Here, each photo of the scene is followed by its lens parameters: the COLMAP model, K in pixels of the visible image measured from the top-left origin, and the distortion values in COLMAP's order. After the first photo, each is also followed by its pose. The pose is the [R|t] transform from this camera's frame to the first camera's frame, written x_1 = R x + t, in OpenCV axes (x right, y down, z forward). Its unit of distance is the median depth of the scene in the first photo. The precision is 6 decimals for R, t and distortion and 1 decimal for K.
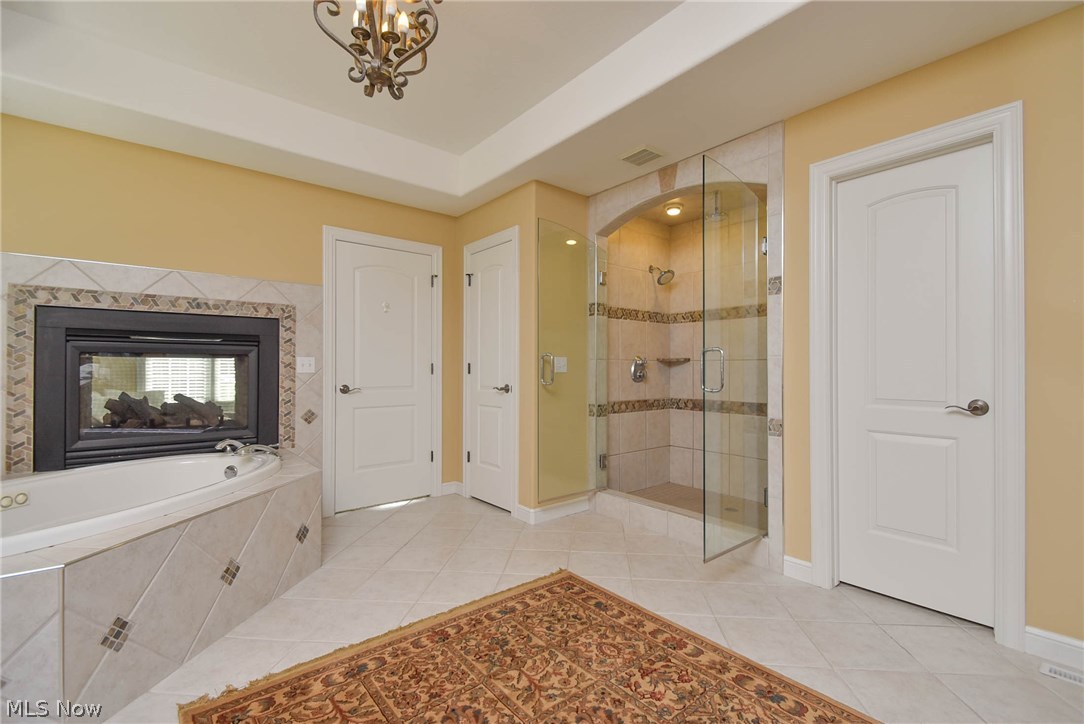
lens RADIAL K [[477.3, 0, 561.7], [0, 477.3, 360.9], [0, 0, 1]] dist [0.023797, -0.020002]
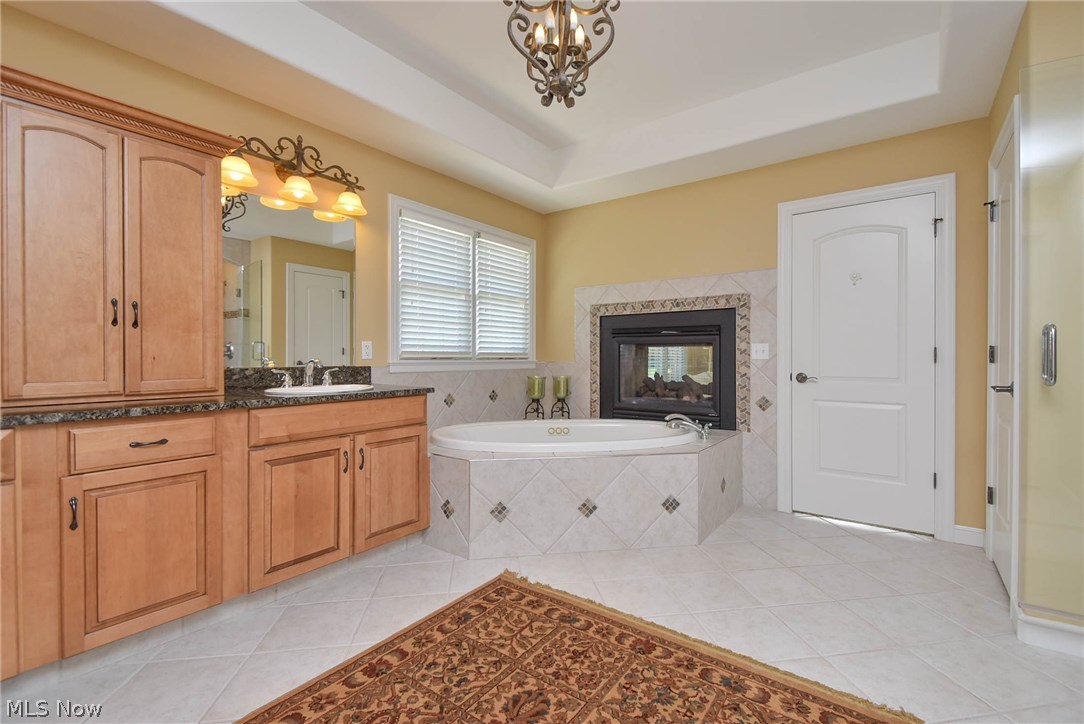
lens RADIAL K [[477.3, 0, 561.7], [0, 477.3, 360.9], [0, 0, 1]] dist [0.023797, -0.020002]
pose [[0.230921, 0.010171, -0.972919, 0.413723], [0.016036, 0.999770, 0.014257, 0.009146], [0.972840, -0.018894, 0.230705, 0.451774]]
